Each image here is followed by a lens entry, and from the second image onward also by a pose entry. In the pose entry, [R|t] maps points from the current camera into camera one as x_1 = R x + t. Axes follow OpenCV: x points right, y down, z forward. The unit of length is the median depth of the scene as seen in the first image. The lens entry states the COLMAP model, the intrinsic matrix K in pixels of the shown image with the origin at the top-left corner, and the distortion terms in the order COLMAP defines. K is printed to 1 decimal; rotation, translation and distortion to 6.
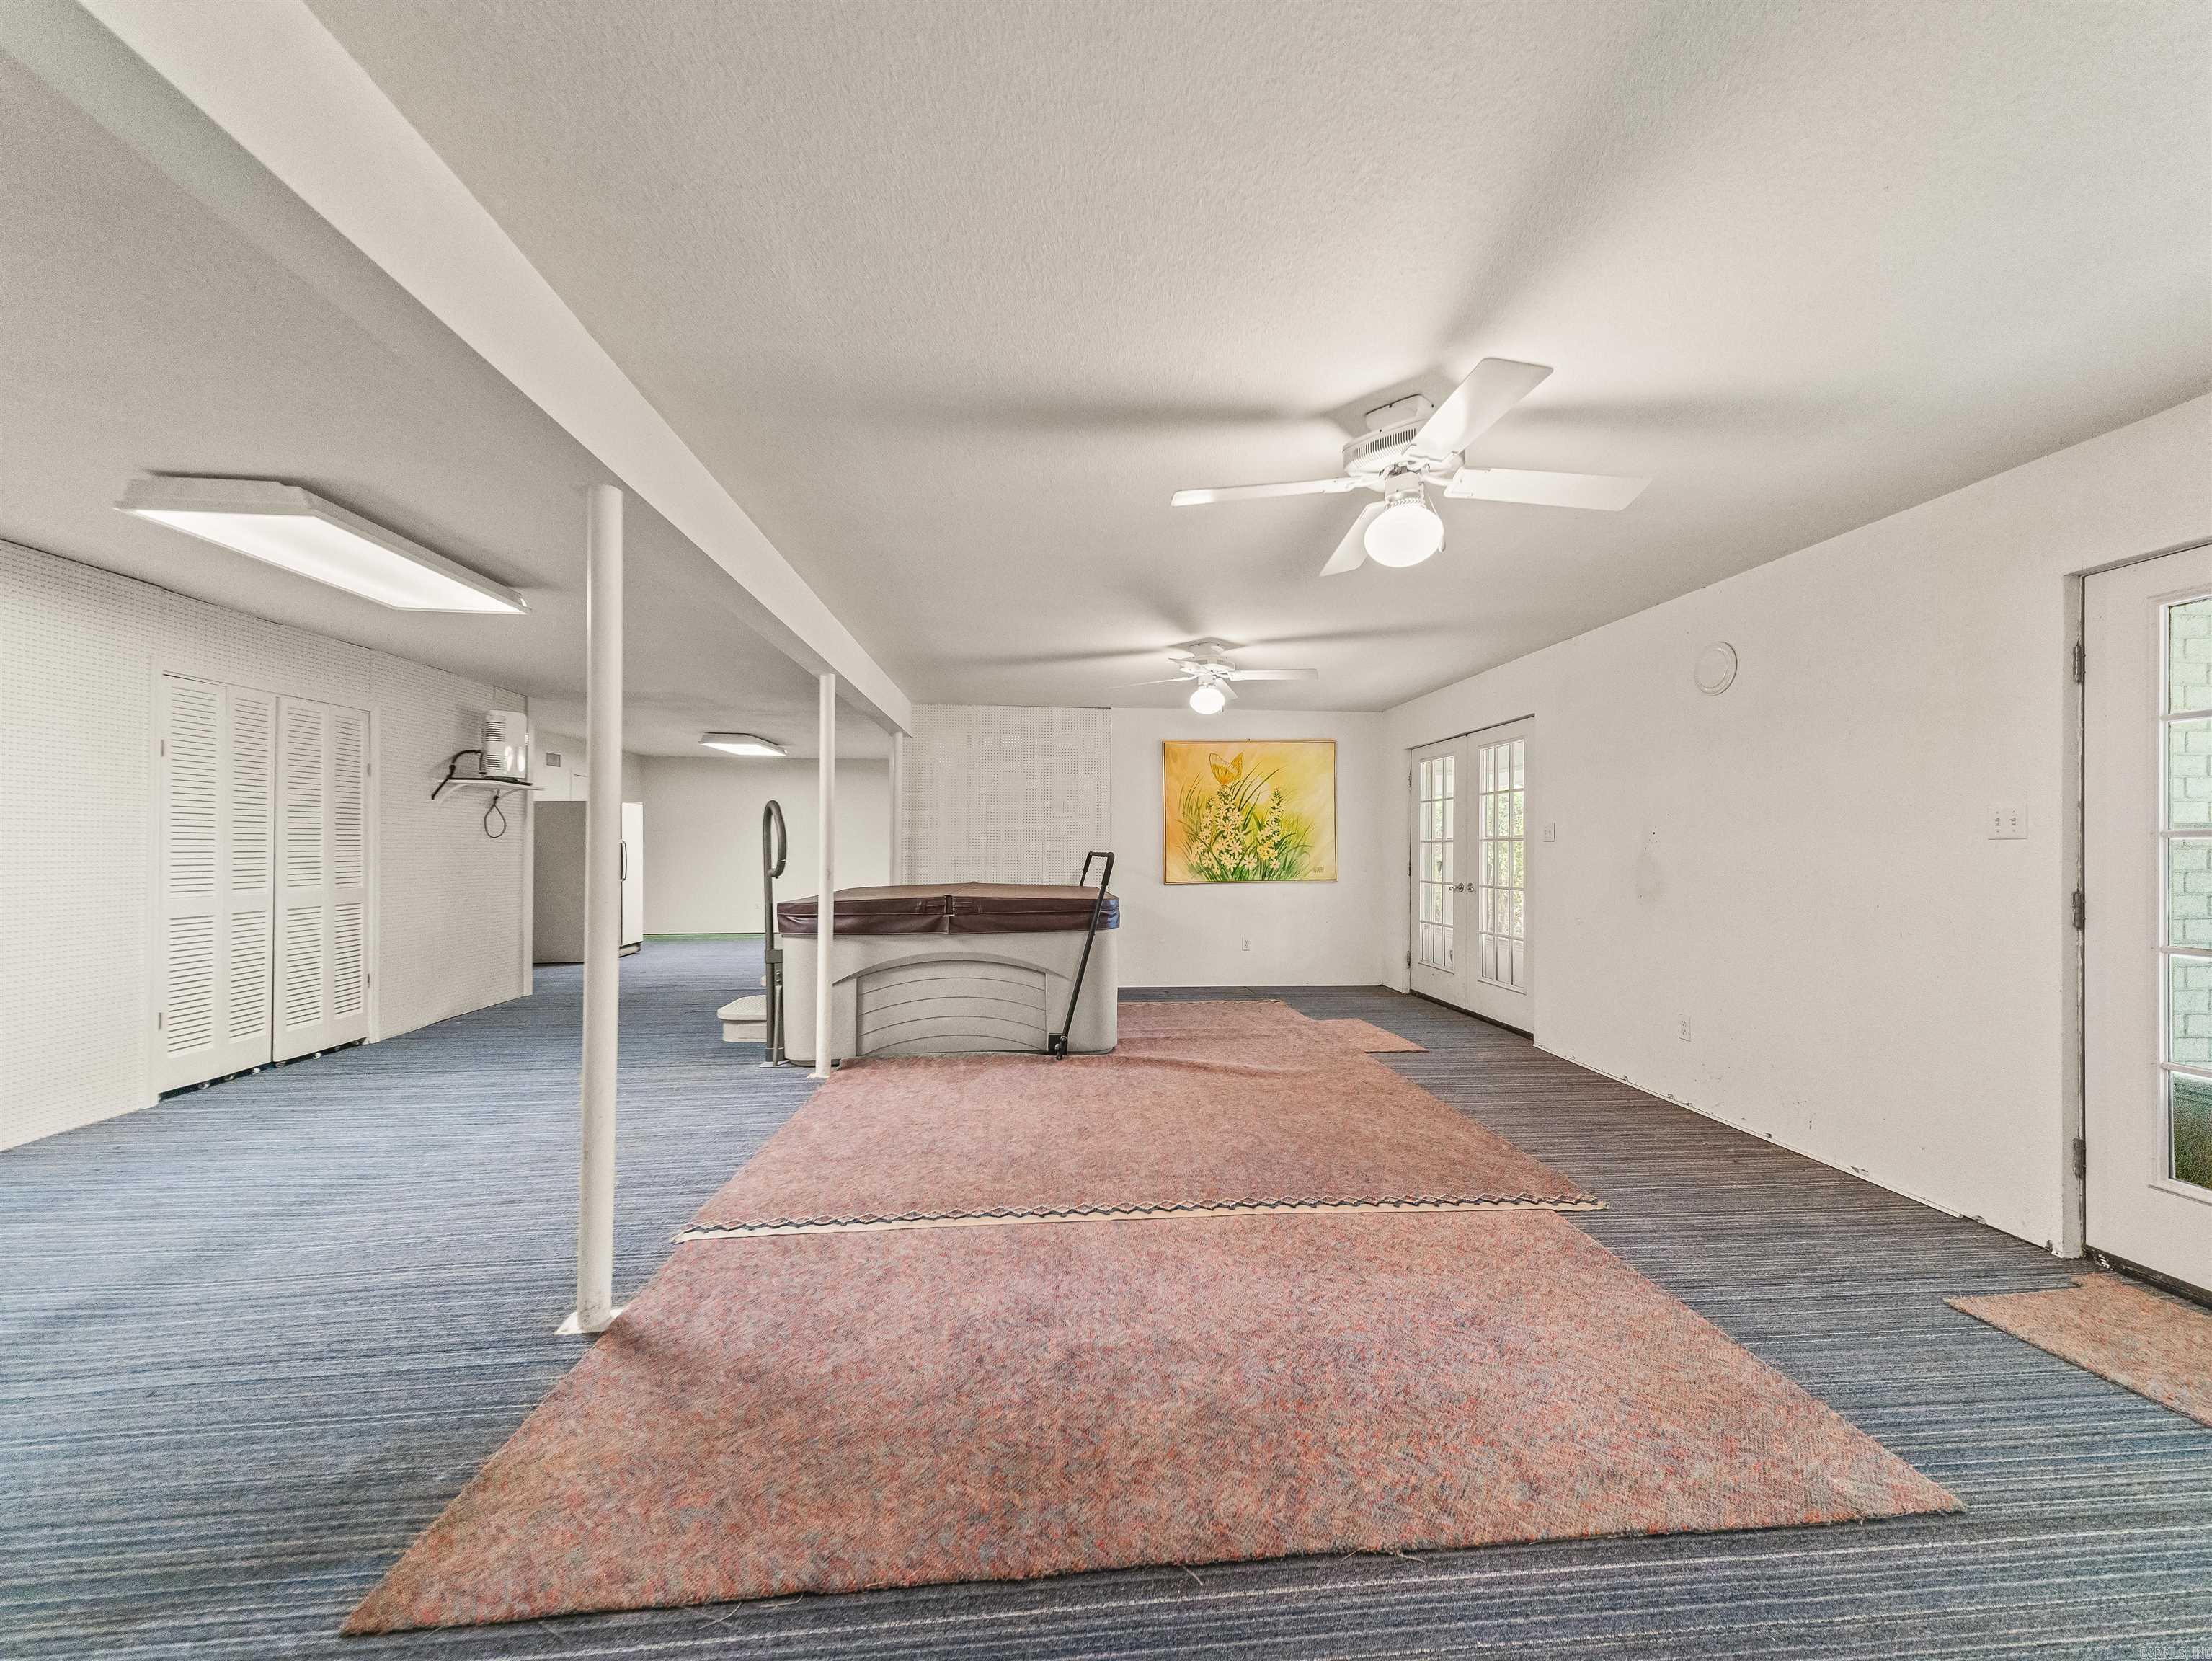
lens RADIAL K [[853.6, 0, 1114.4], [0, 853.6, 834.6], [0, 0, 1]] dist [0.034704, -0.014887]
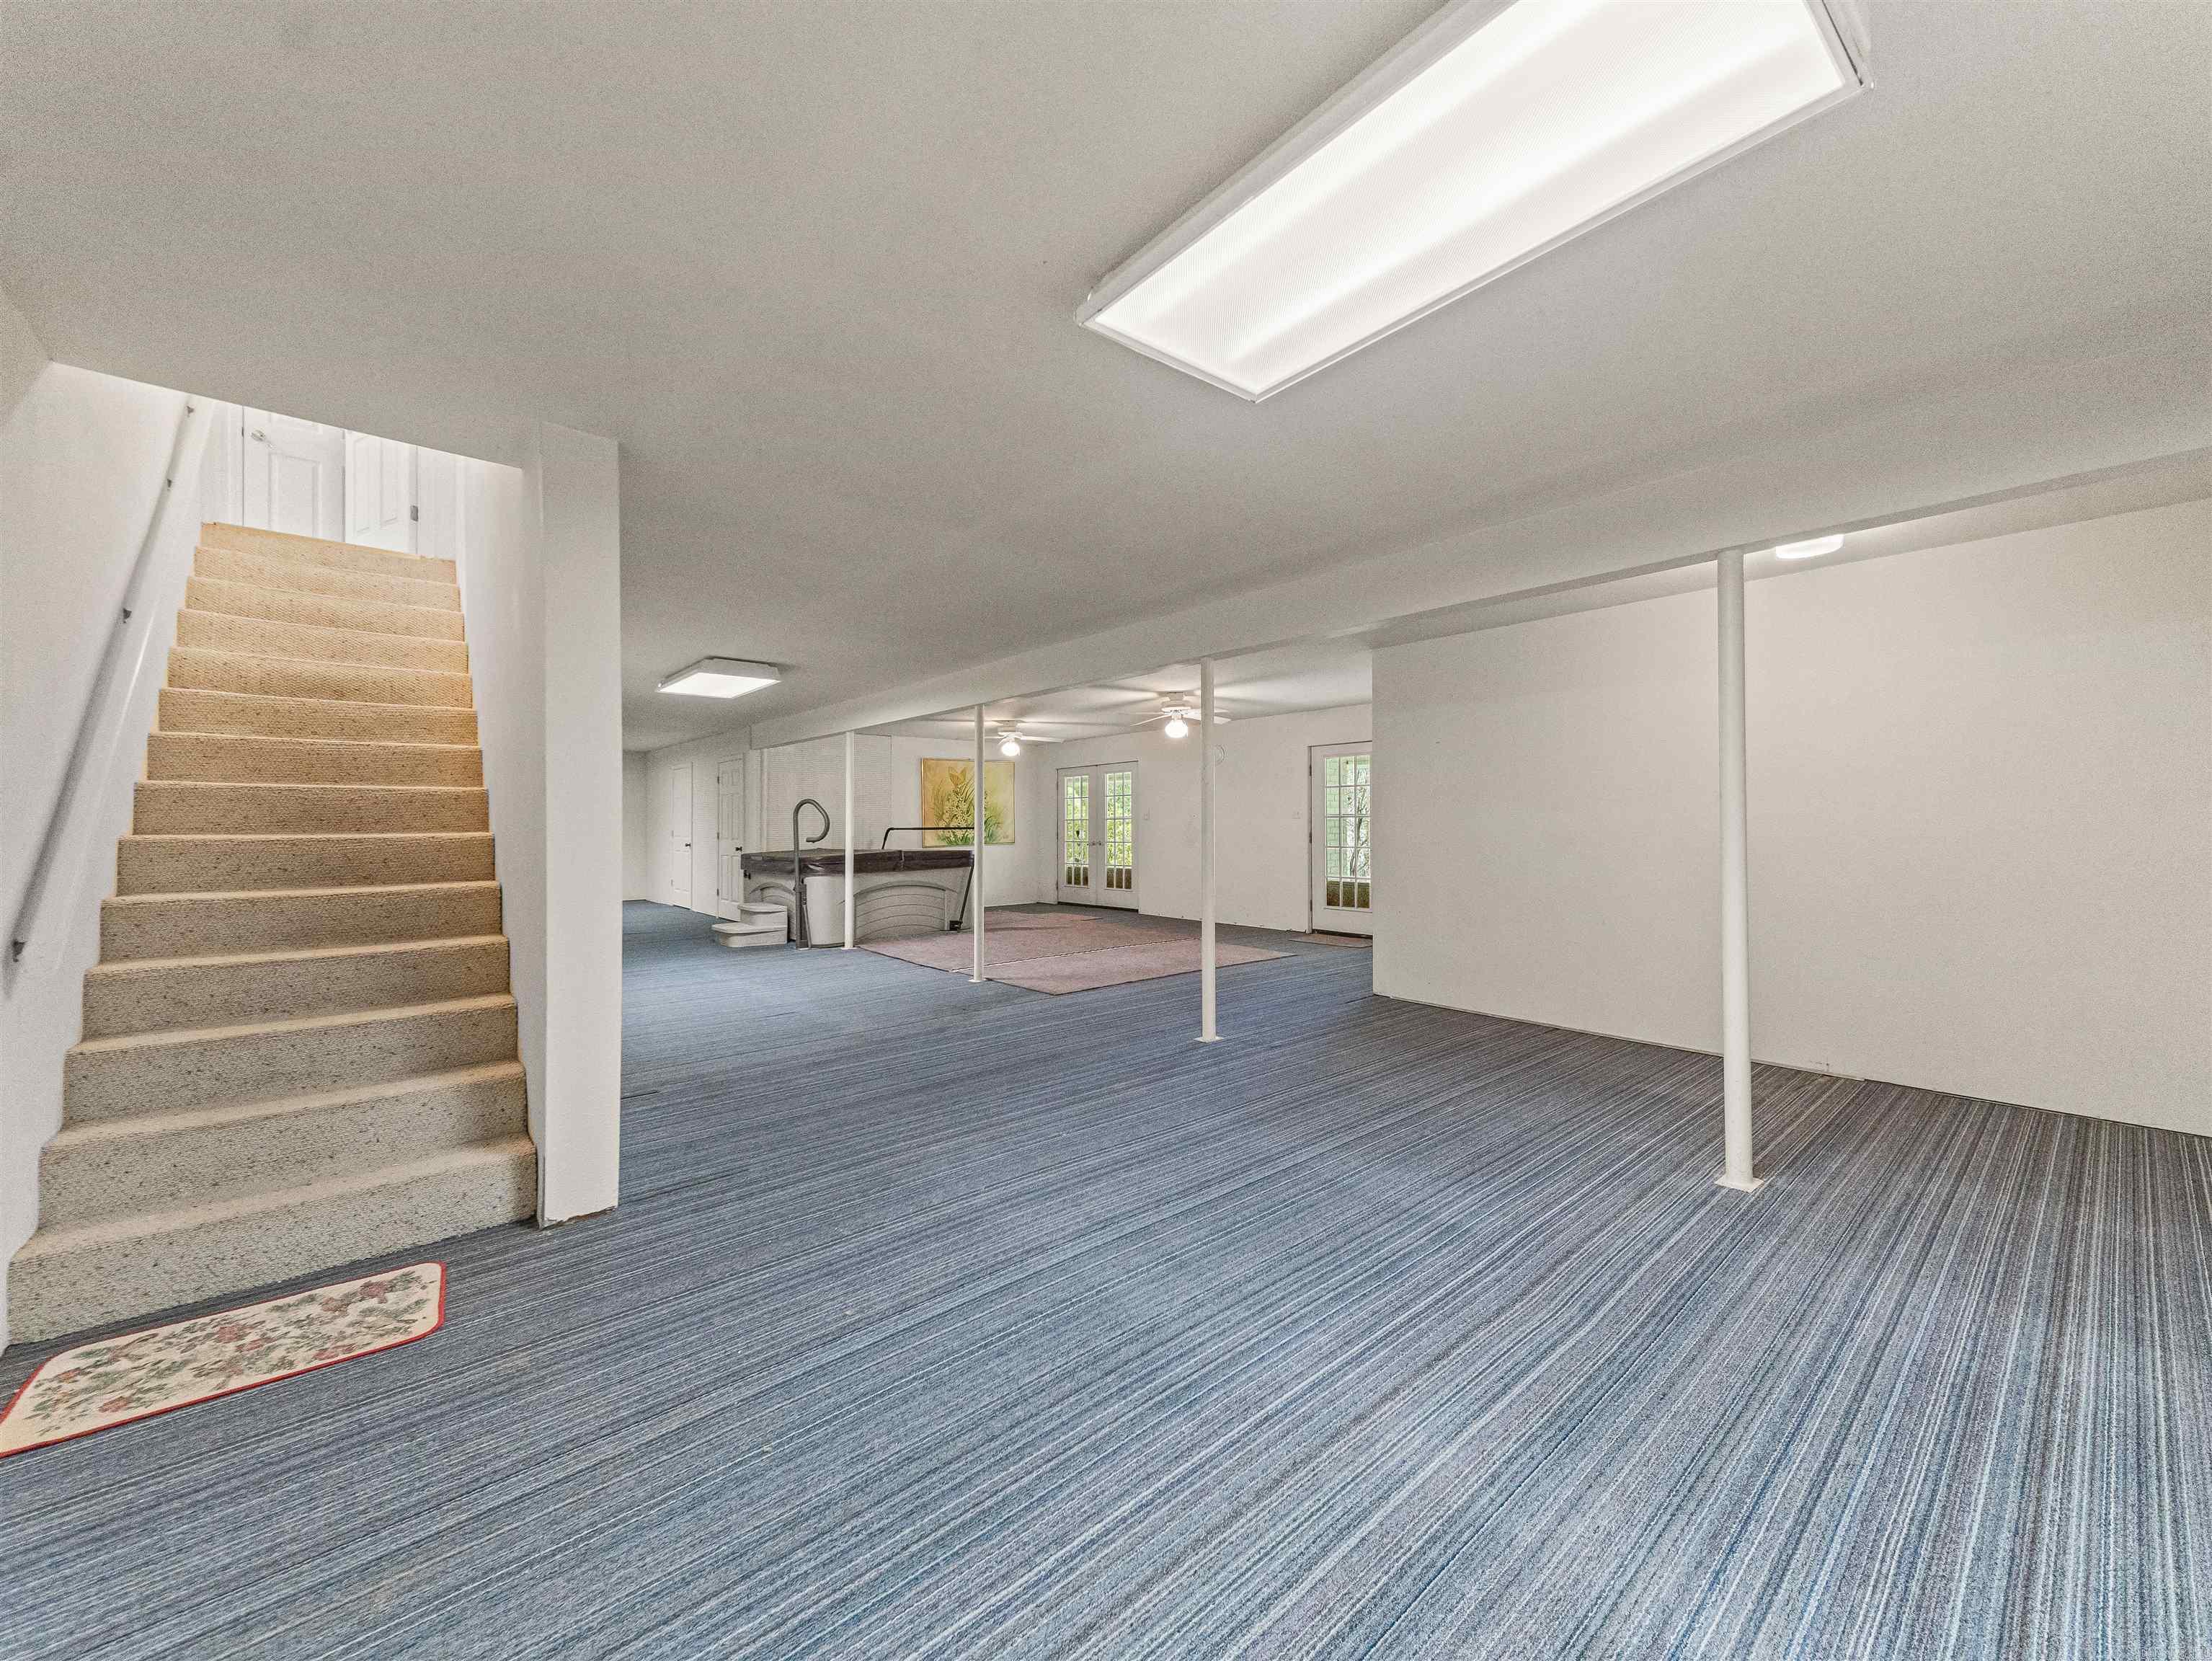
lens RADIAL K [[853.6, 0, 1114.4], [0, 853.6, 834.6], [0, 0, 1]] dist [0.034704, -0.014887]
pose [[0.817899, -0.017744, 0.575088, -0.697887], [0.004396, 0.999688, 0.024594, -0.005659], [-0.575344, -0.017587, 0.817722, -0.626906]]
